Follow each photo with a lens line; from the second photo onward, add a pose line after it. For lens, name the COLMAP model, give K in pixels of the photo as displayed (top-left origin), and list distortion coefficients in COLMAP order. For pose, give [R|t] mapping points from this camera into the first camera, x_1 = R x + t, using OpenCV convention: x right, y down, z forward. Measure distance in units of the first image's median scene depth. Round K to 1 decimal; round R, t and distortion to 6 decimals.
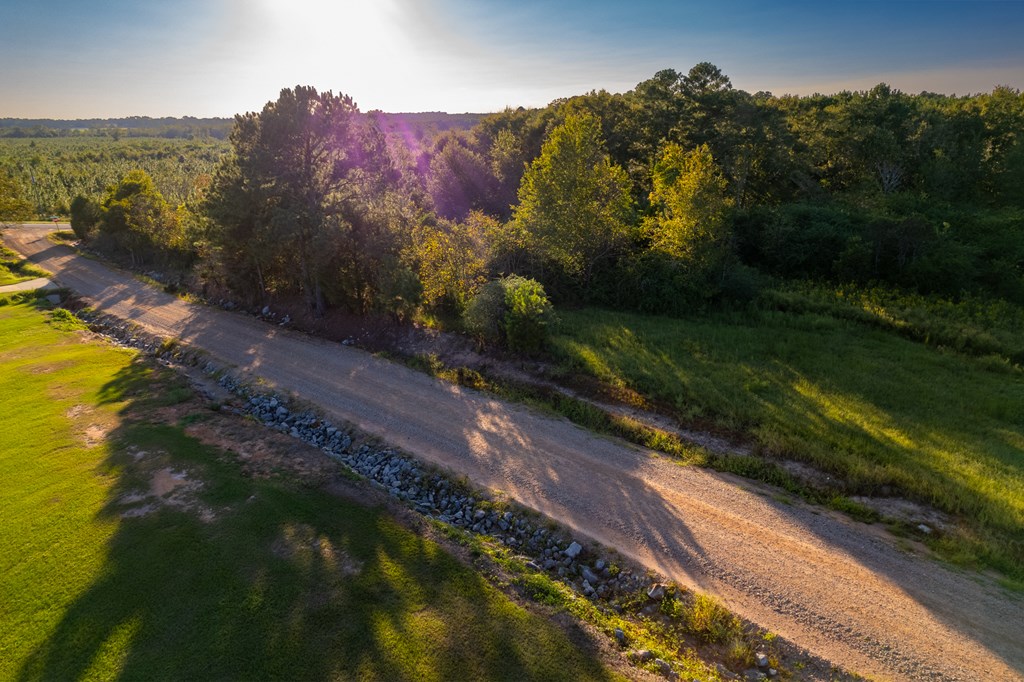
lens RADIAL K [[656.6, 0, 512.0], [0, 656.6, 341.0], [0, 0, 1]] dist [-0.074896, 0.069190]
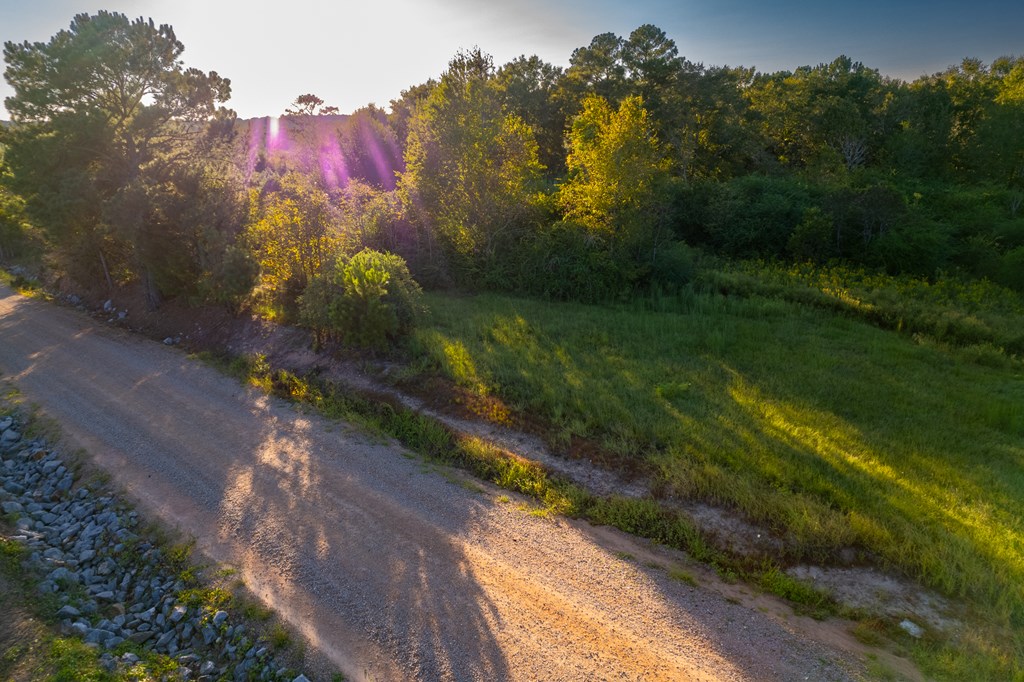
lens RADIAL K [[656.6, 0, 512.0], [0, 656.6, 341.0], [0, 0, 1]] dist [-0.074896, 0.069190]
pose [[0.999150, -0.014766, 0.038480, 0.152692], [0.014891, 0.999885, -0.002945, 0.012767], [-0.038432, 0.003515, 0.999255, 0.252022]]
